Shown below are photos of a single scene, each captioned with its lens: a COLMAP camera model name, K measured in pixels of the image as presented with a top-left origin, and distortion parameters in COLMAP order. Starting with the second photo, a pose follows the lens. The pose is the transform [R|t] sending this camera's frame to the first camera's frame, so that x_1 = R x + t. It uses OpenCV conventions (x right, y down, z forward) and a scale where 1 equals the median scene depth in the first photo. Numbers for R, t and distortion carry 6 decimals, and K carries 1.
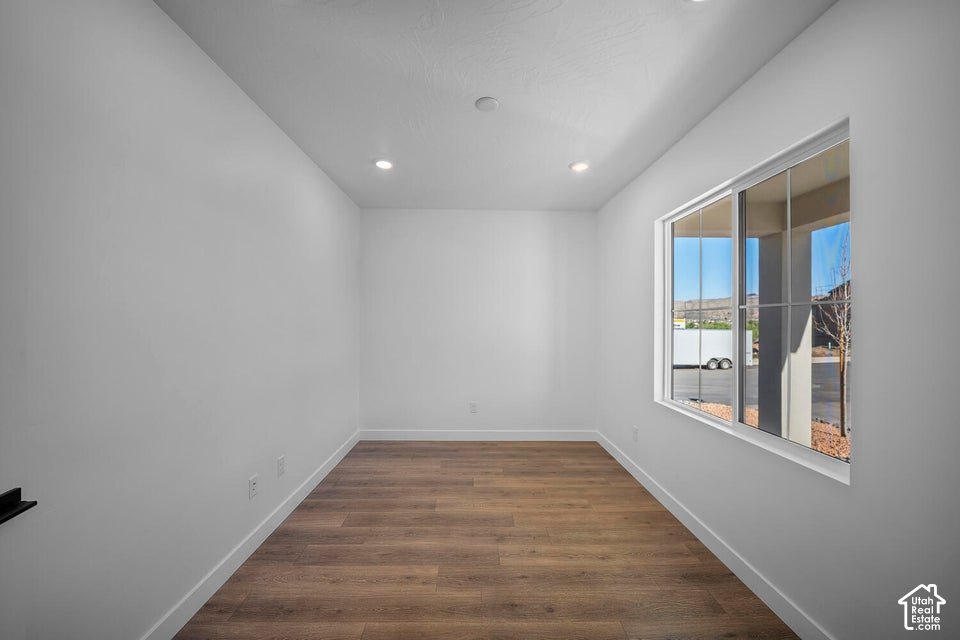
lens RADIAL K [[337.5, 0, 460.8], [0, 337.5, 317.4], [0, 0, 1]] dist [0.002576, -0.004924]
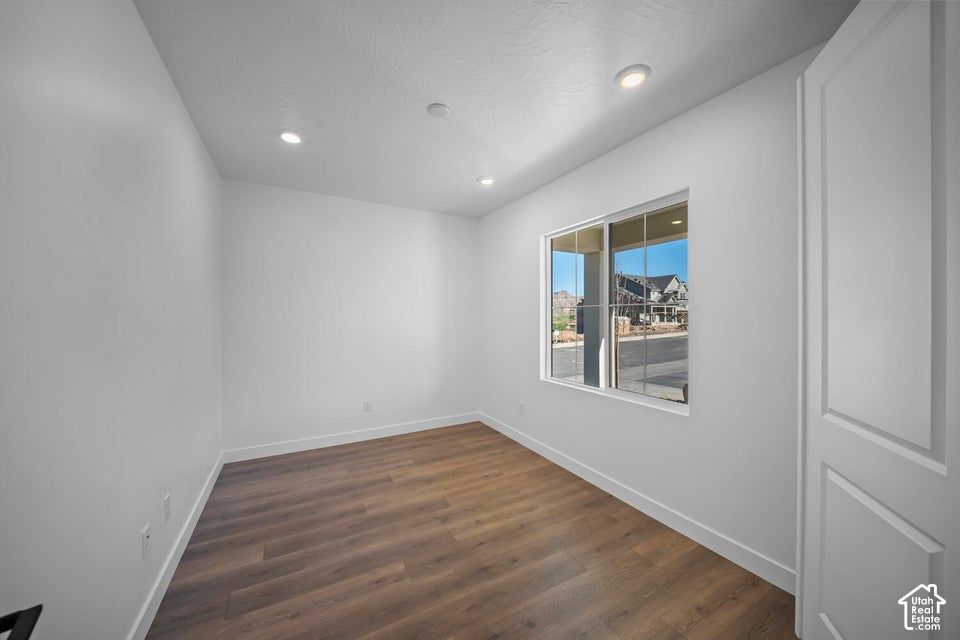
lens RADIAL K [[337.5, 0, 457.9], [0, 337.5, 315.4], [0, 0, 1]] dist [0.002576, -0.004924]
pose [[0.890568, -0.005430, 0.454817, -0.268441], [0.001809, 0.999963, 0.008396, -0.001958], [-0.454846, -0.006654, 0.890545, 0.024617]]
